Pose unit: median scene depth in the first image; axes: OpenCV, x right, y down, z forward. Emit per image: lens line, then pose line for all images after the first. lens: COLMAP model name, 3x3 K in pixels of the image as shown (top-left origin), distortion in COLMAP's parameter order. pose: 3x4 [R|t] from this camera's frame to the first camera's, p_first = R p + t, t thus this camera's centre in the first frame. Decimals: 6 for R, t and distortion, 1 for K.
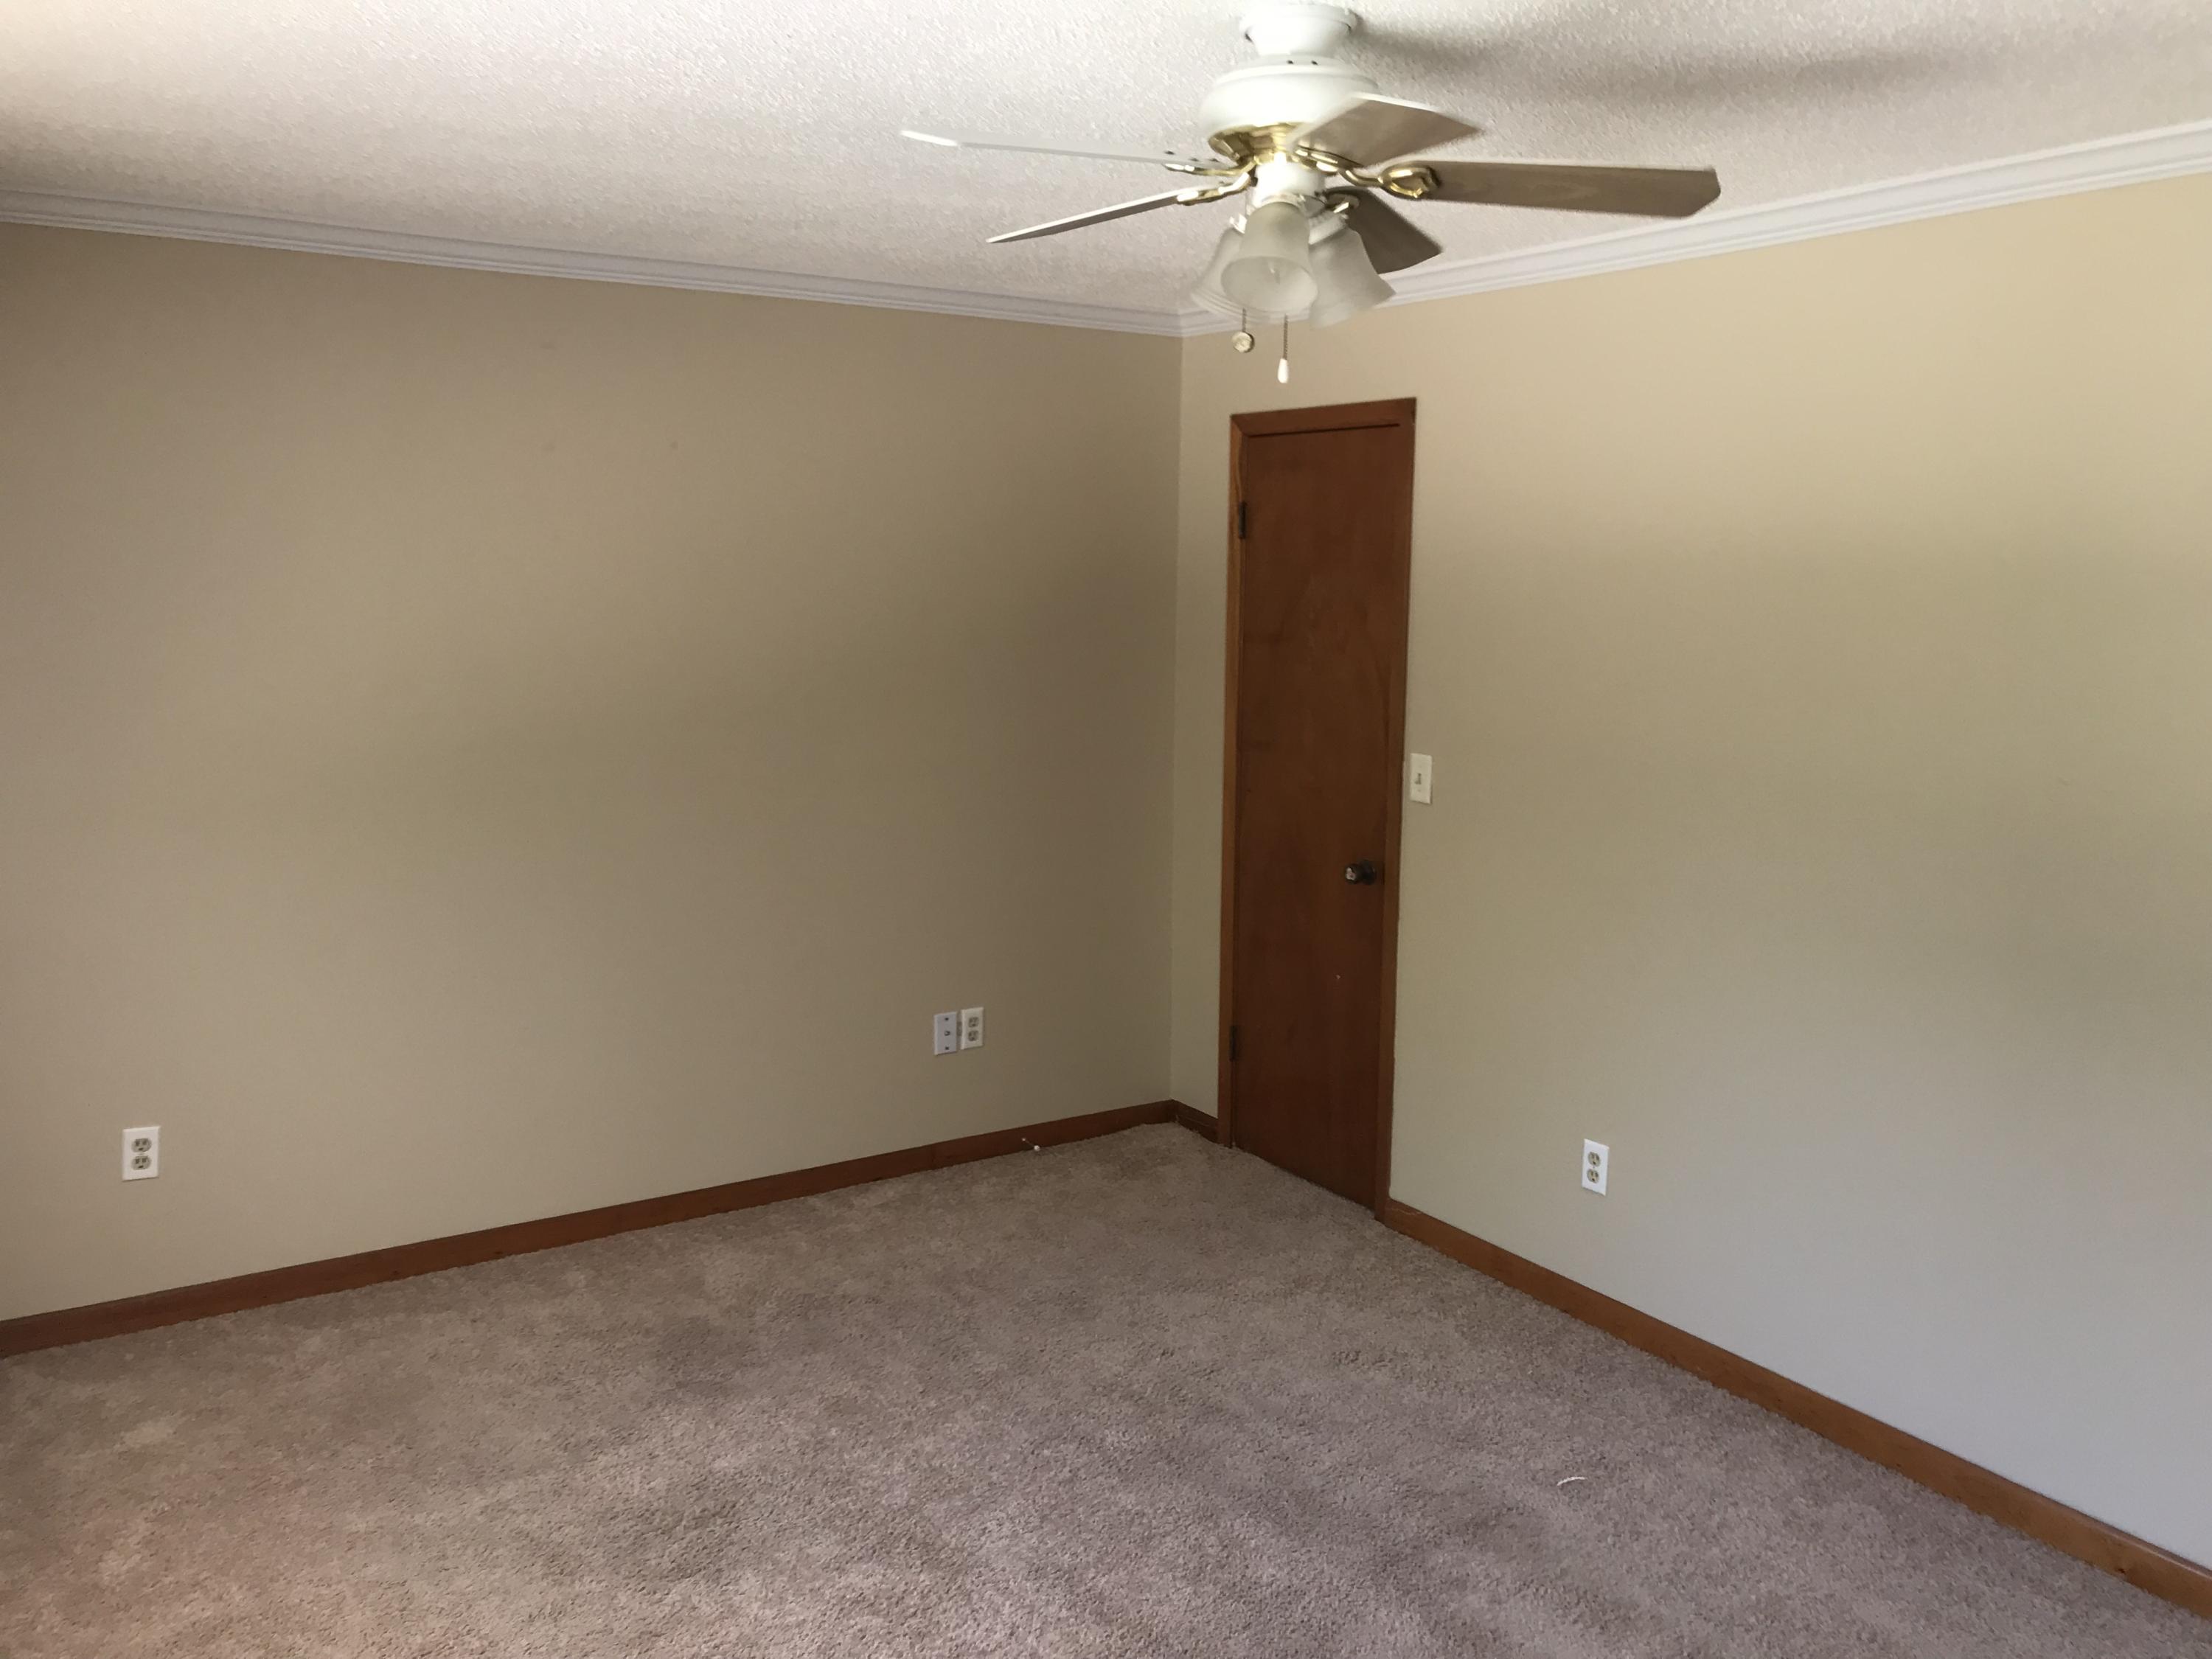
lens RADIAL K [[1841.7, 0, 1108.7], [0, 1841.7, 834.7], [0, 0, 1]] dist [0.014949, -0.004572]
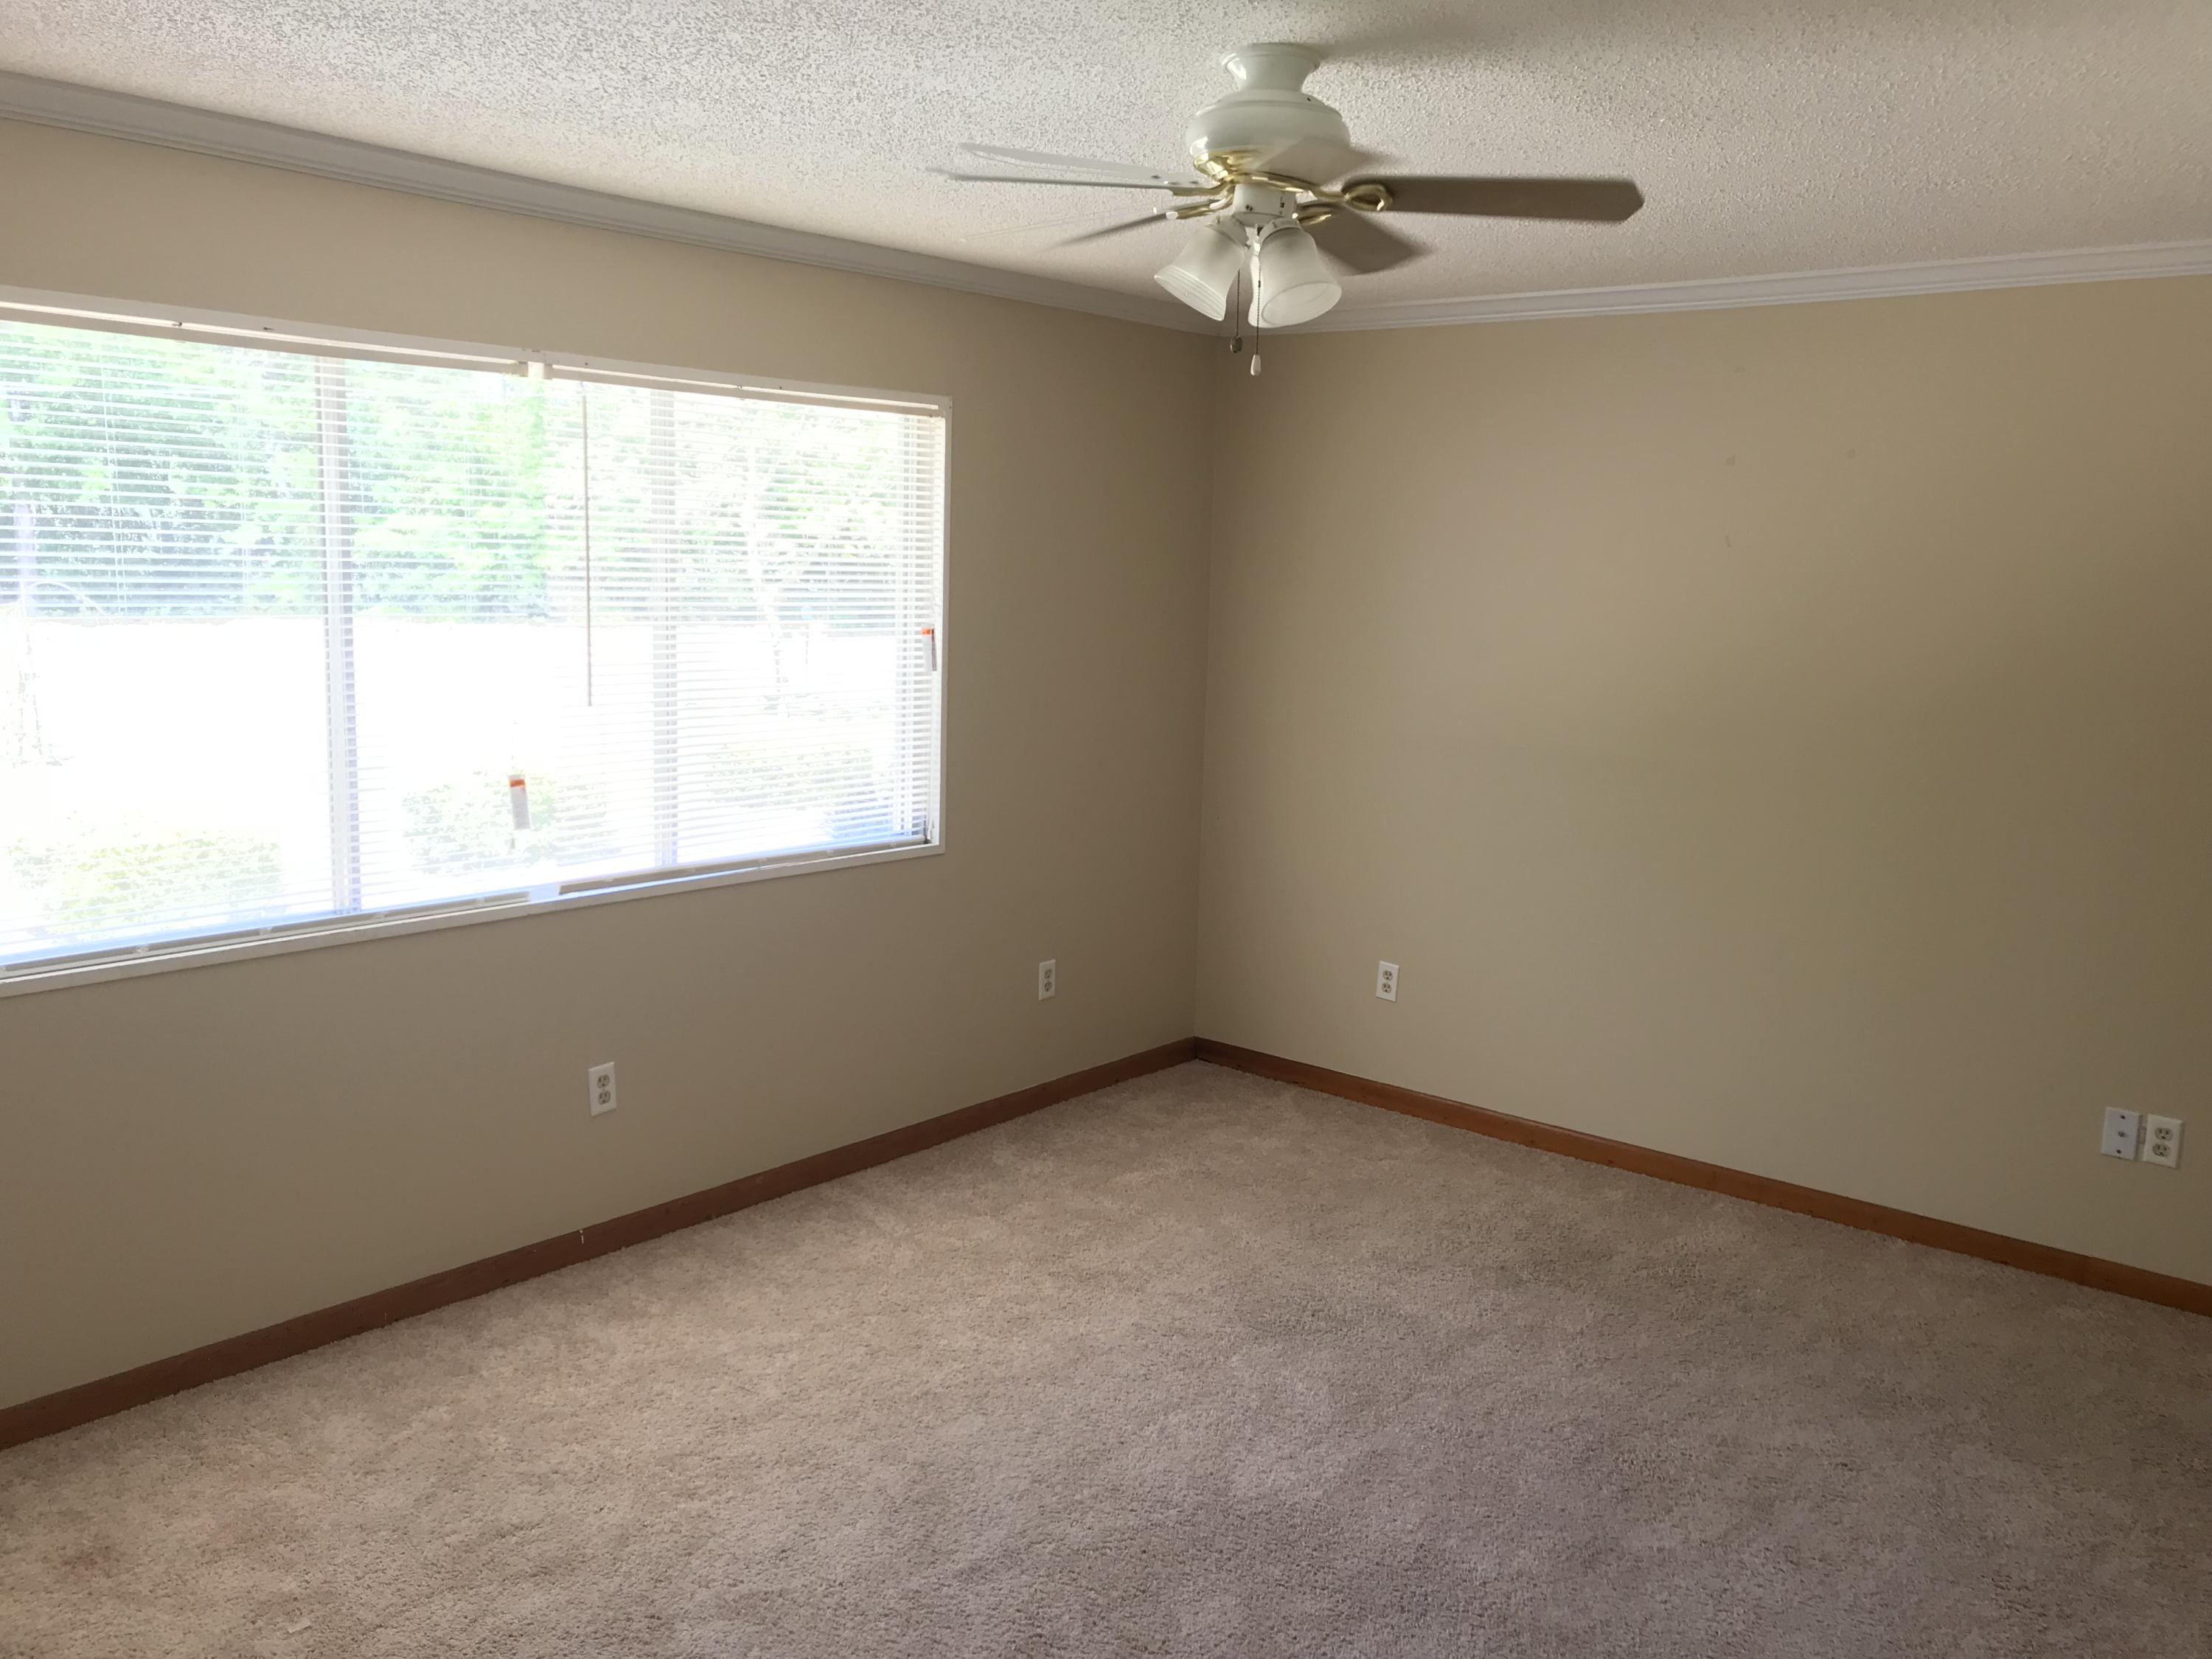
lens RADIAL K [[1841.7, 0, 1107.8], [0, 1841.7, 819.5], [0, 0, 1]] dist [0.014949, -0.004572]
pose [[0.277211, 0.138530, -0.950770, 0.729384], [-0.173348, 0.980524, 0.092323, -0.040450], [0.945042, 0.139221, 0.295826, 0.367315]]
